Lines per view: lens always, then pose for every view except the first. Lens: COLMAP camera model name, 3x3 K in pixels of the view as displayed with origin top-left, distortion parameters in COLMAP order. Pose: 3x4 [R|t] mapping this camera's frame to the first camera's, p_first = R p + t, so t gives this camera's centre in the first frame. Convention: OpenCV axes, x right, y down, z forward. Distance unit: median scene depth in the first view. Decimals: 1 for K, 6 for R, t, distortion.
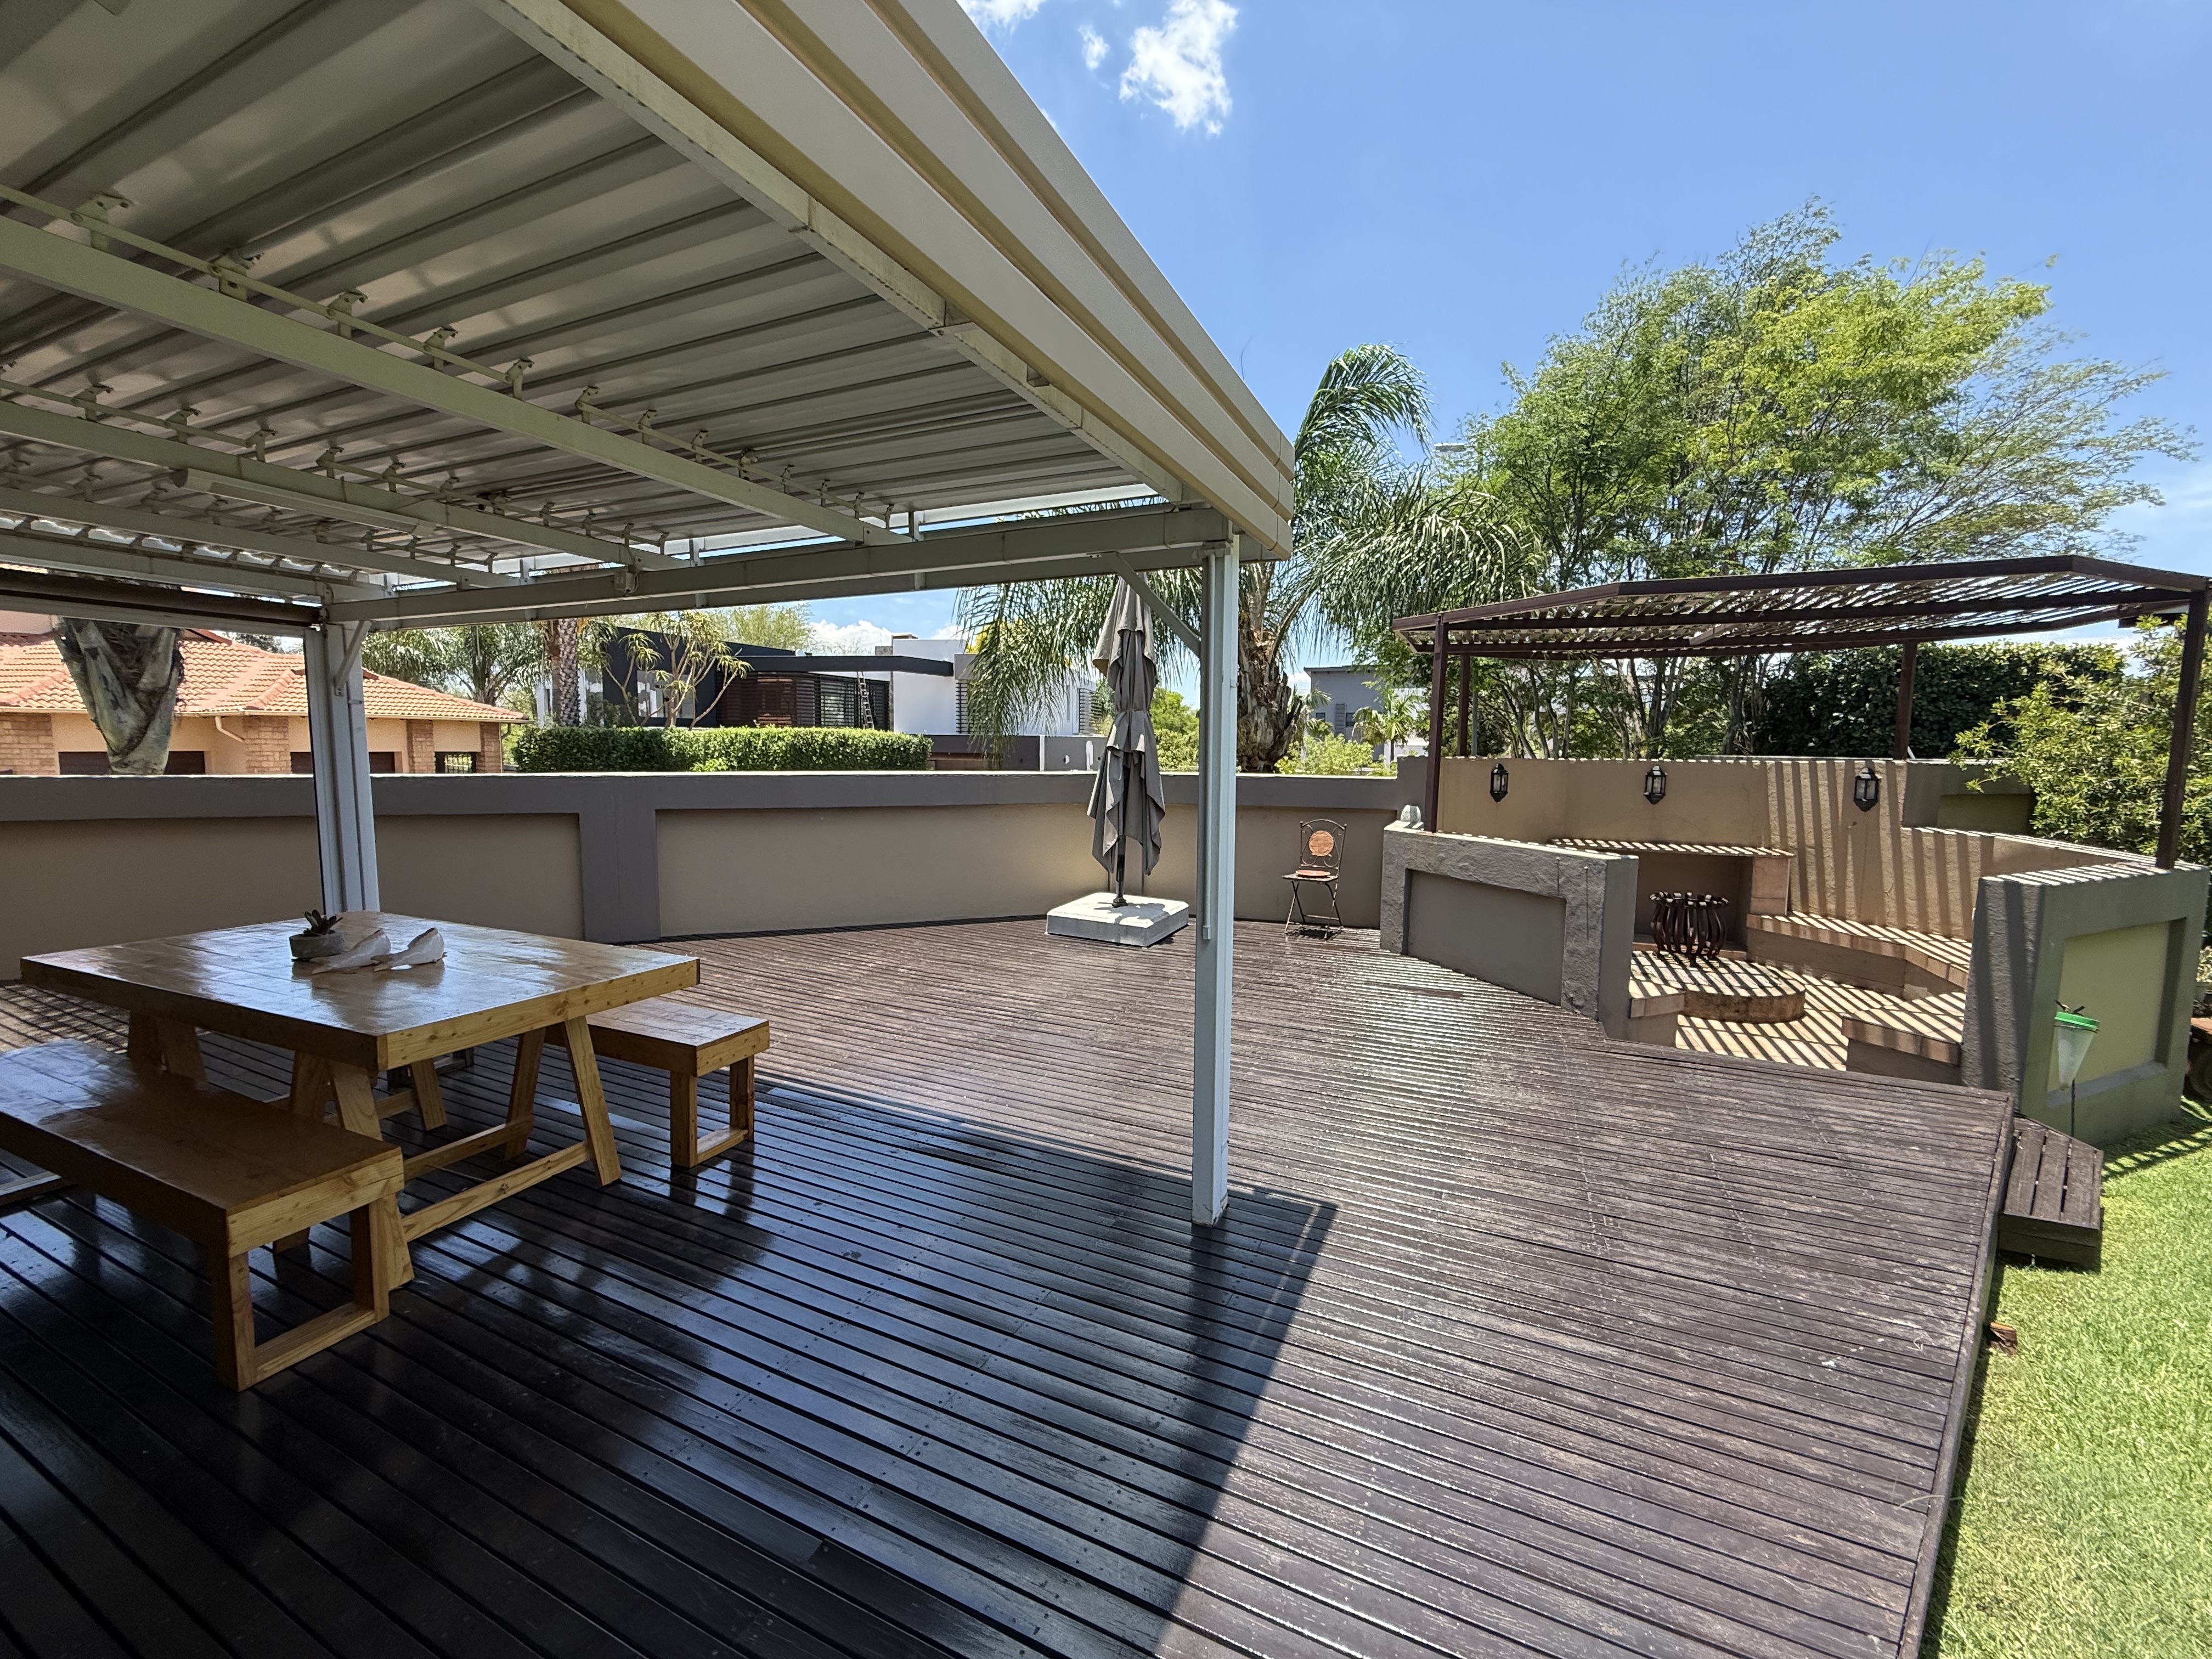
lens RADIAL K [[879.1, 0, 1102.0], [0, 879.1, 829.1], [0, 0, 1]] dist [0.001077, -0.000515]
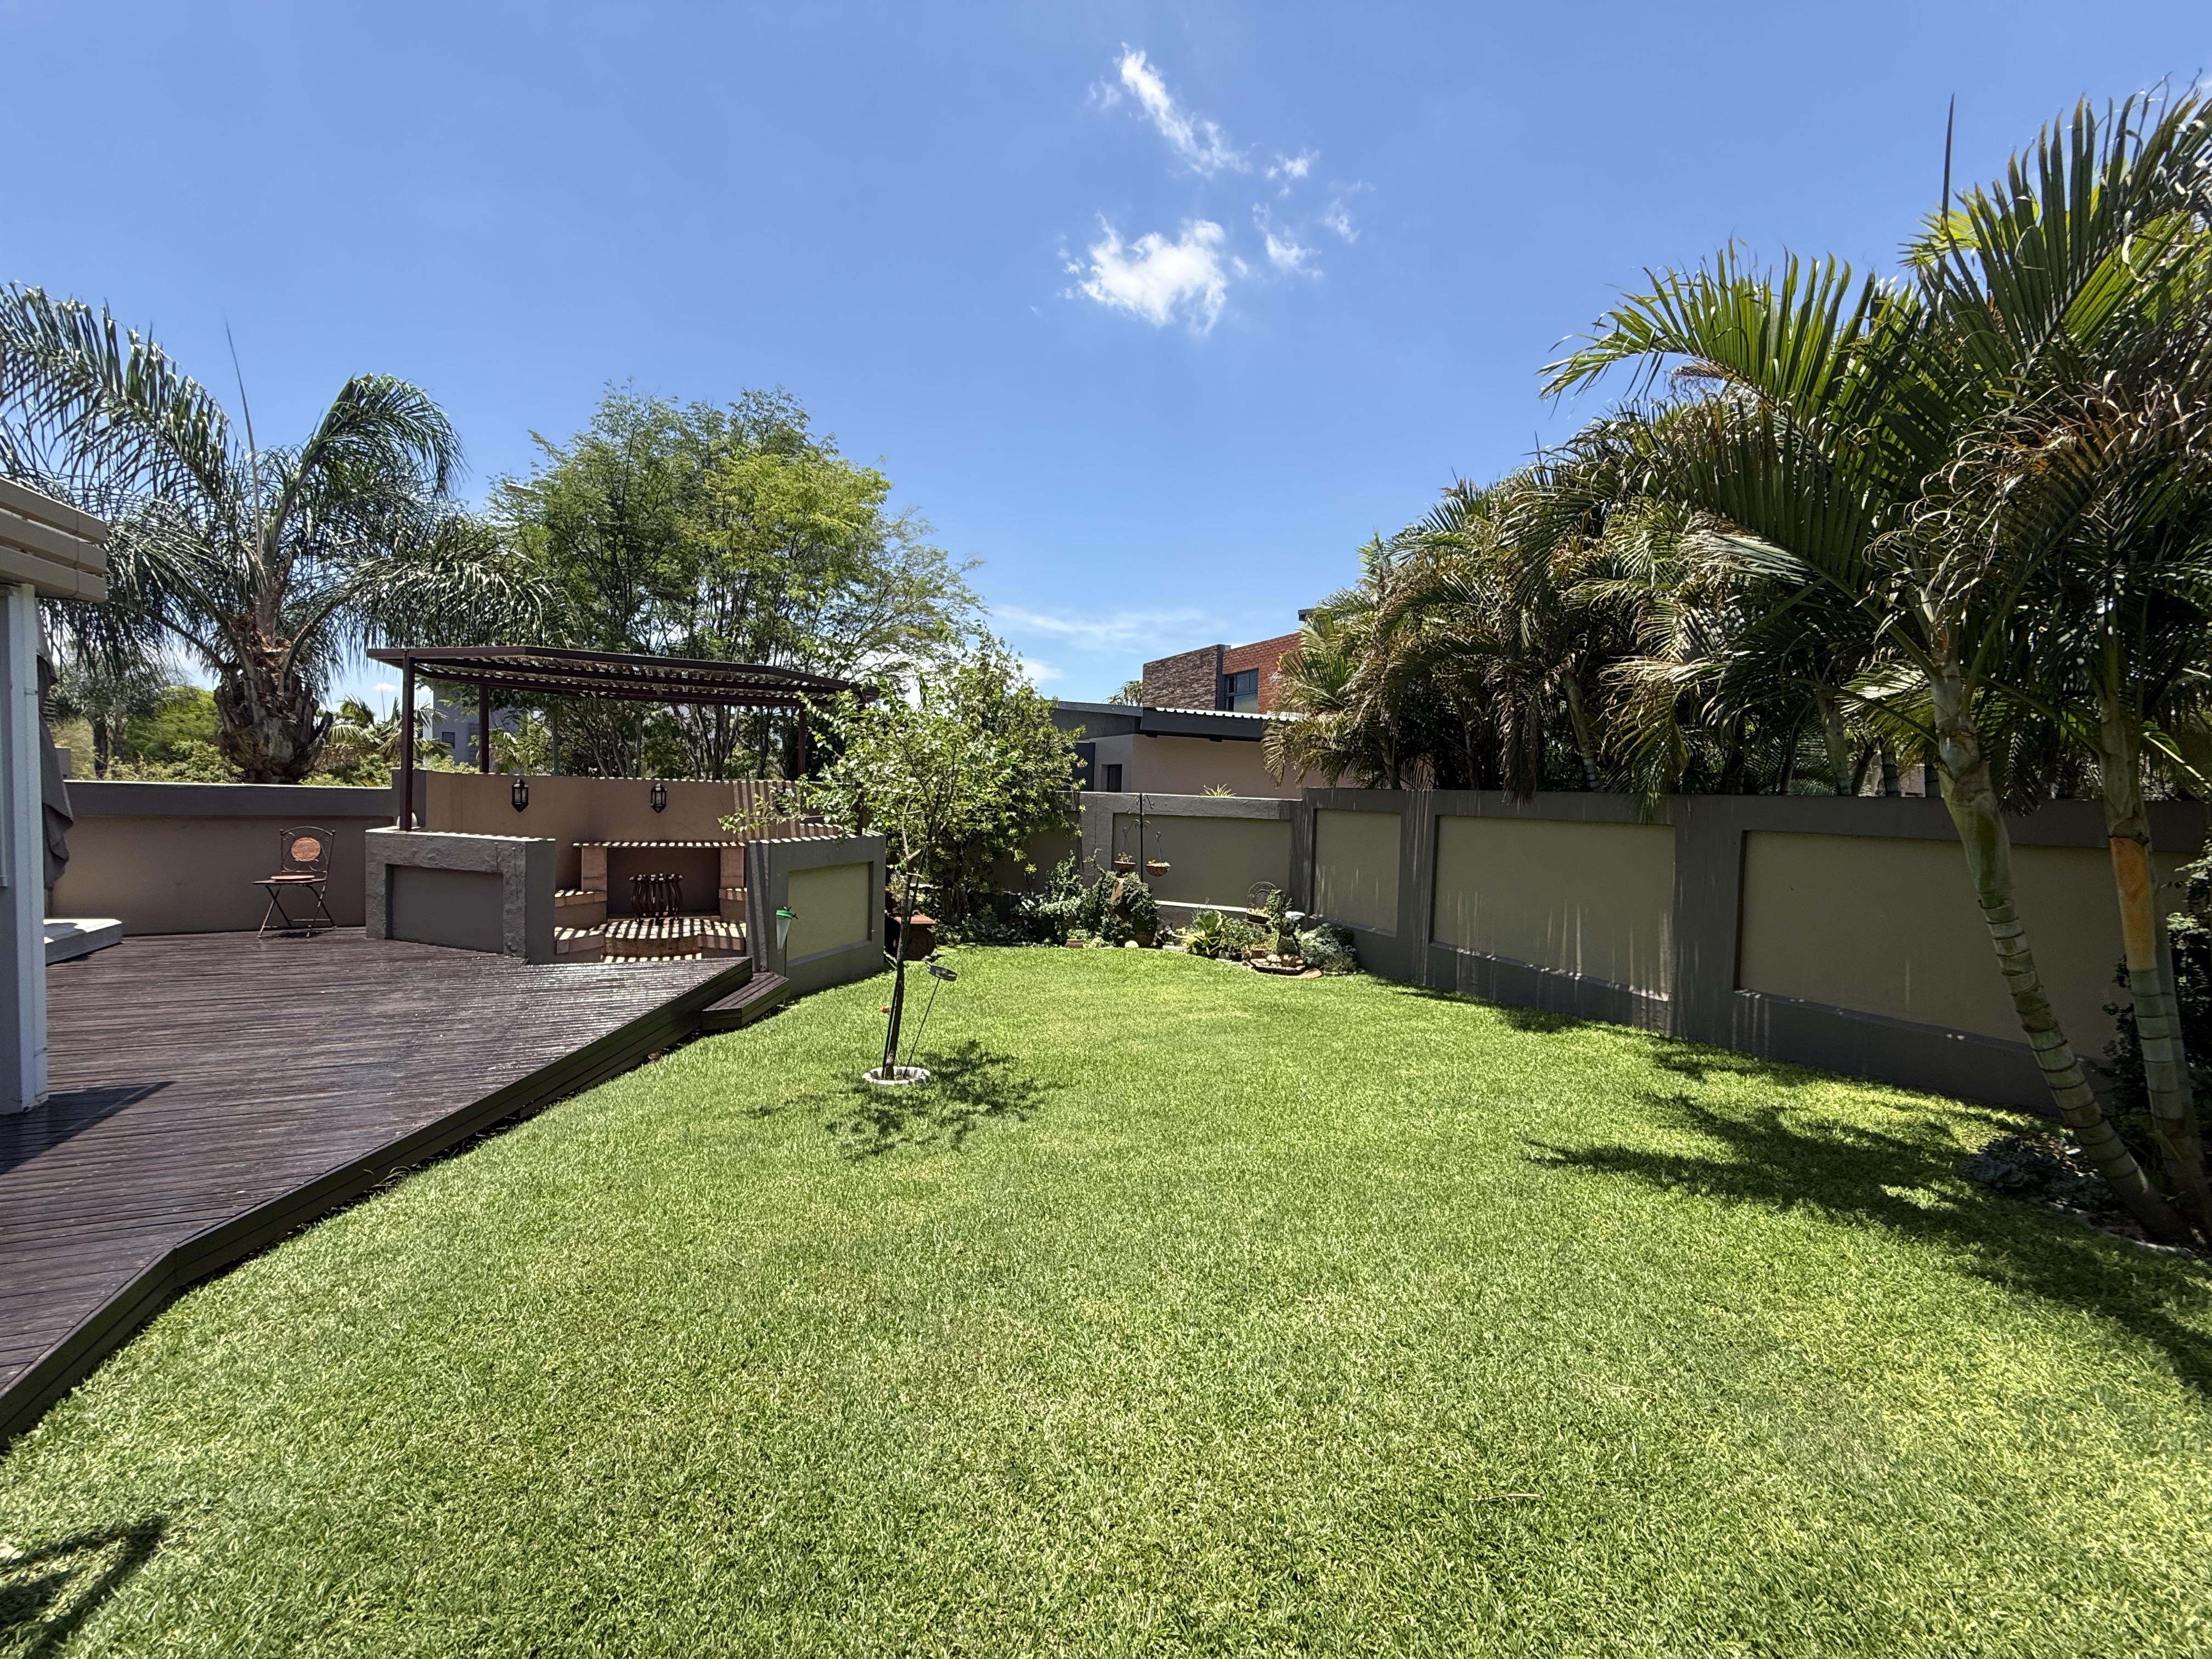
lens RADIAL K [[879.1, 0, 1106.2], [0, 879.1, 825.9], [0, 0, 1]] dist [0.001077, -0.000515]
pose [[0.651549, -0.020257, 0.758336, 0.075264], [0.049727, 0.998634, -0.016049, 0.052746], [-0.756975, 0.048166, 0.651667, -0.417089]]
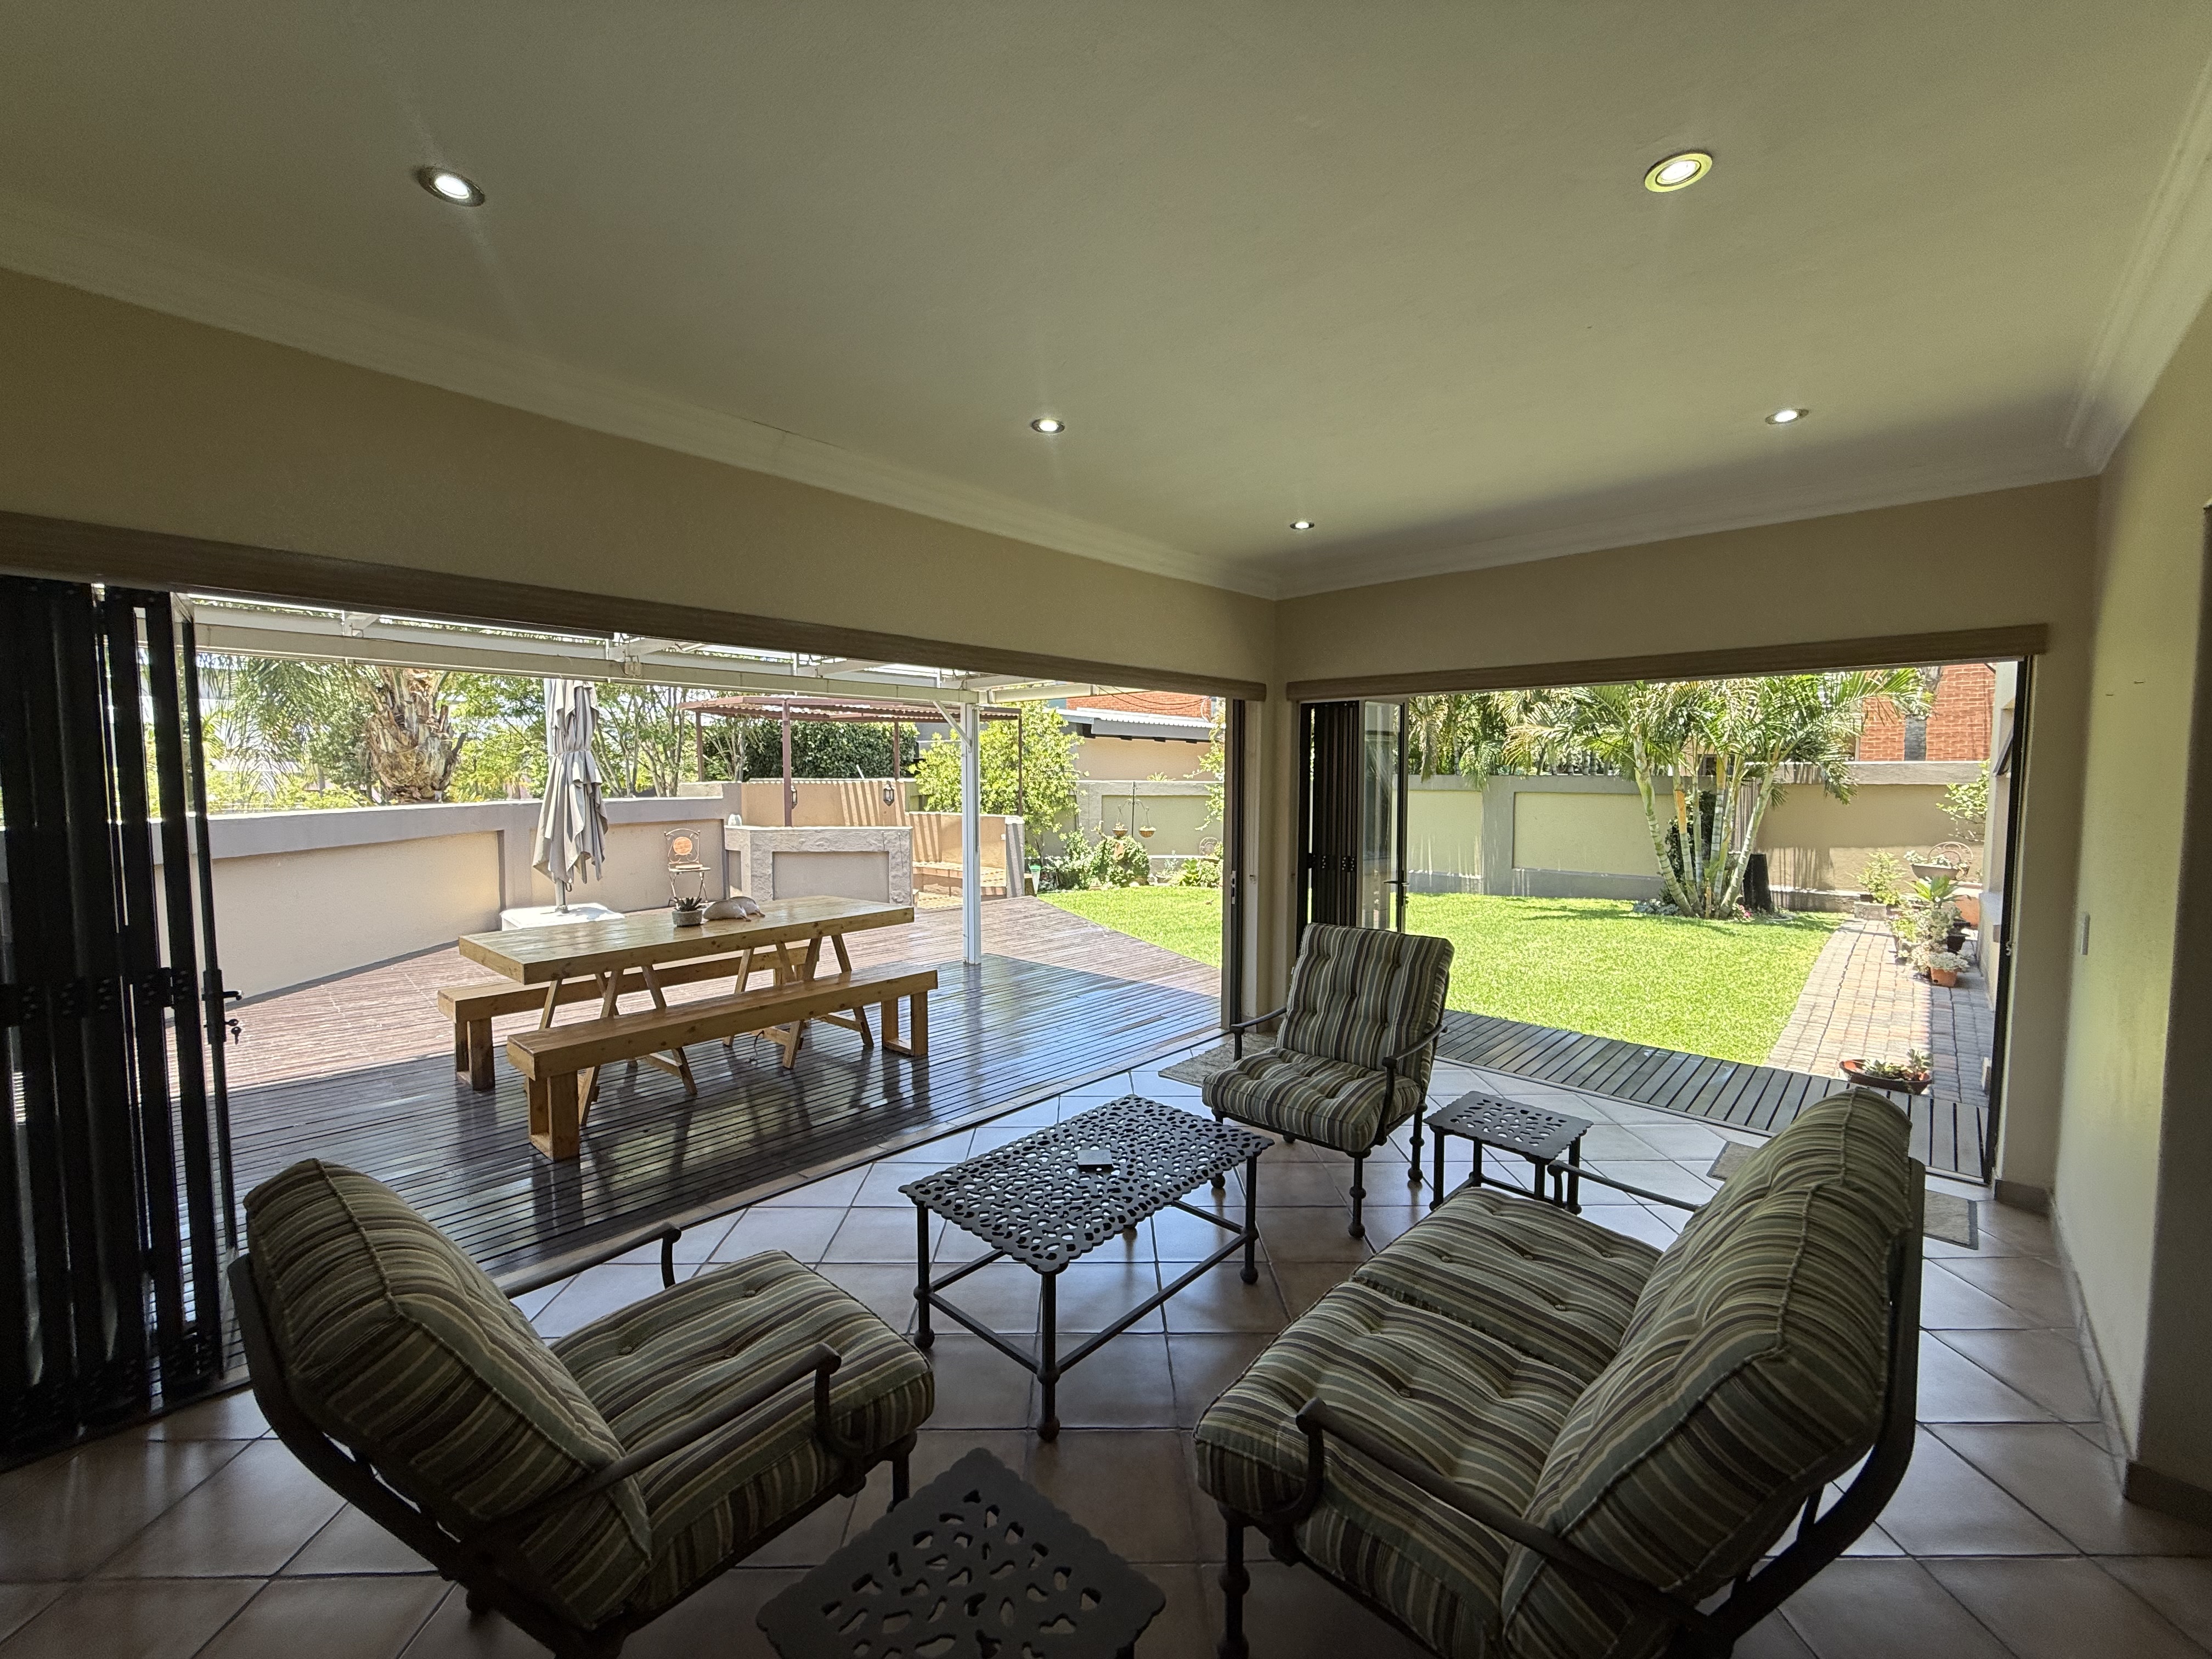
lens RADIAL K [[879.1, 0, 1105.3], [0, 879.1, 830.0], [0, 0, 1]] dist [0.001077, -0.000515]
pose [[0.307811, -0.070846, 0.948806, -0.874823], [0.092770, 0.994707, 0.044177, -0.008490], [-0.946914, 0.074423, 0.312754, -0.081360]]
